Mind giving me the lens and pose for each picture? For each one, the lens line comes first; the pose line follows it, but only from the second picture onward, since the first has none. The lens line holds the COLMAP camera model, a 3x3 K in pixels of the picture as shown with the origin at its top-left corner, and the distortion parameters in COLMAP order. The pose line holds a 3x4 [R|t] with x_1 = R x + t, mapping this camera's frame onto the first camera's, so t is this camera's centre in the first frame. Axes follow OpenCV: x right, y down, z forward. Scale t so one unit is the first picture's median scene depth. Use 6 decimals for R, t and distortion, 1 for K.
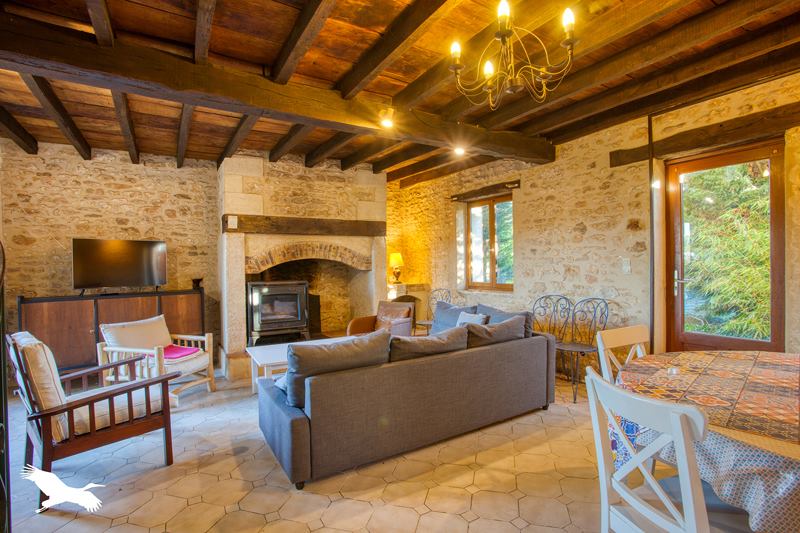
lens RADIAL K [[383.8, 0, 400.0], [0, 383.8, 266.5], [0, 0, 1]] dist [0.000048, 0.000059]
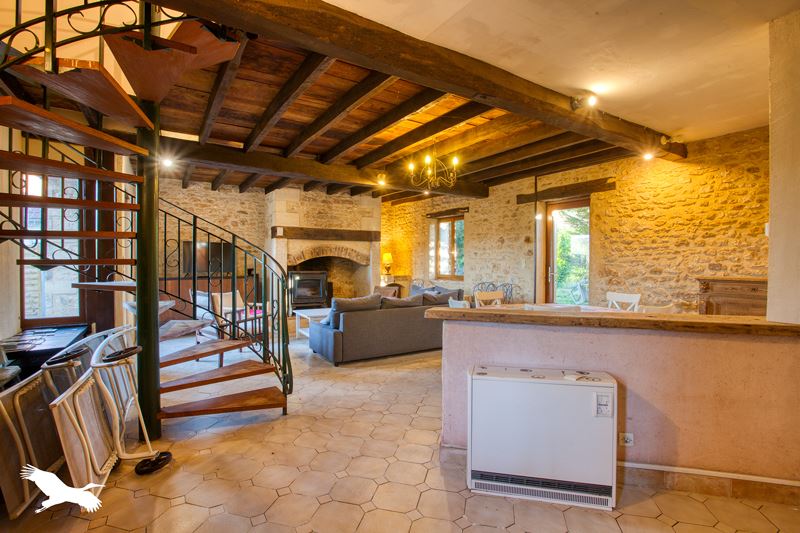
lens RADIAL K [[383.8, 0, 400.0], [0, 383.8, 266.5], [0, 0, 1]] dist [0.000048, 0.000059]
pose [[0.999737, 0.017484, 0.014842, 0.019781], [-0.017529, 0.999842, 0.002885, 0.010433], [-0.014789, -0.003145, 0.999886, -0.498223]]
